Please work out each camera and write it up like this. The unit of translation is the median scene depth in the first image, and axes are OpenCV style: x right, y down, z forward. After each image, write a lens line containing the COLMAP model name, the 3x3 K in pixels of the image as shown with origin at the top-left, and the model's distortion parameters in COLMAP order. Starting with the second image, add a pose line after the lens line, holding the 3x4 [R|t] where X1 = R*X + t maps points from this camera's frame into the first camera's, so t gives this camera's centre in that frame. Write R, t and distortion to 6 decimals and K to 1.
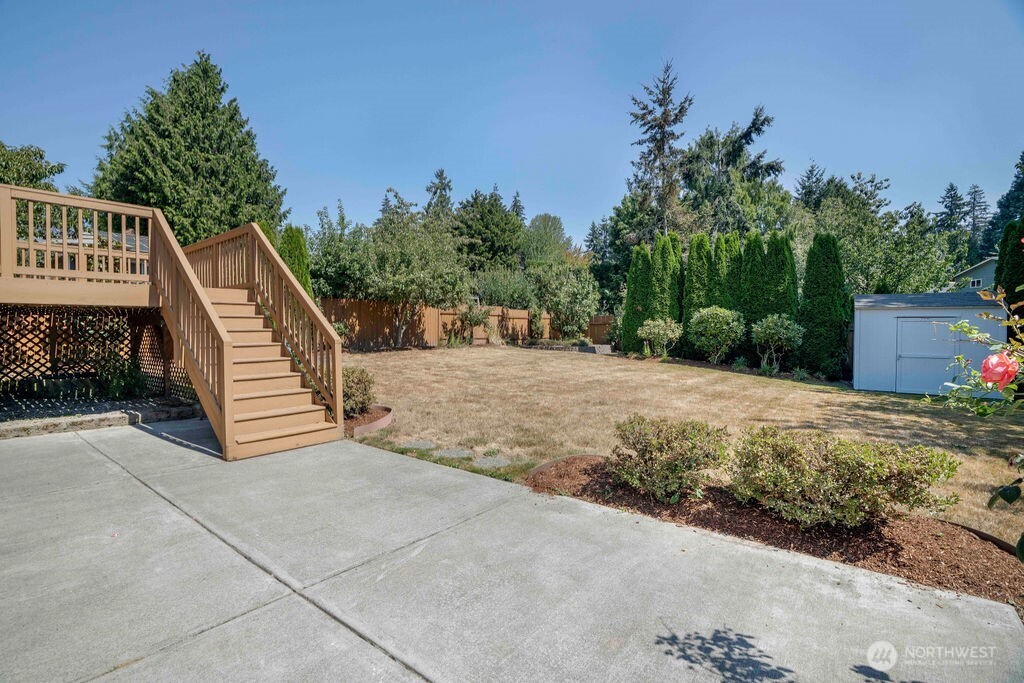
lens RADIAL K [[479.3, 0, 511.9], [0, 479.3, 342.8], [0, 0, 1]] dist [-0.021821, 0.000626]
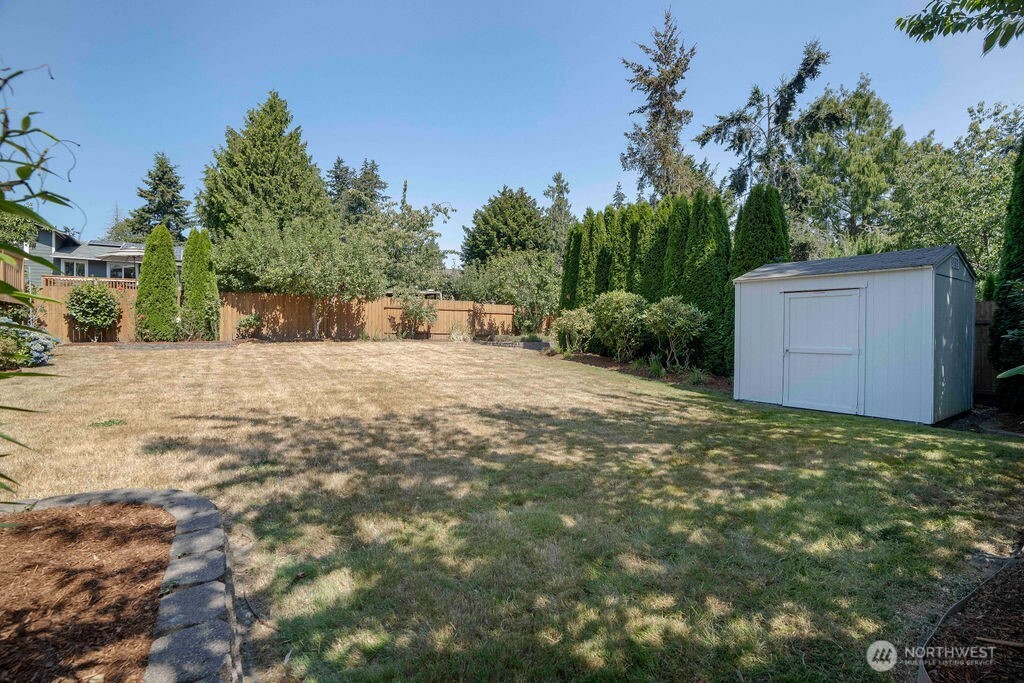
lens RADIAL K [[479.3, 0, 508.1], [0, 479.3, 338.3], [0, 0, 1]] dist [-0.021821, 0.000626]
pose [[0.941543, 0.006647, -0.336826, 0.349045], [-0.014056, 0.999710, -0.019562, 0.015545], [0.336599, 0.023153, 0.941364, 0.117898]]
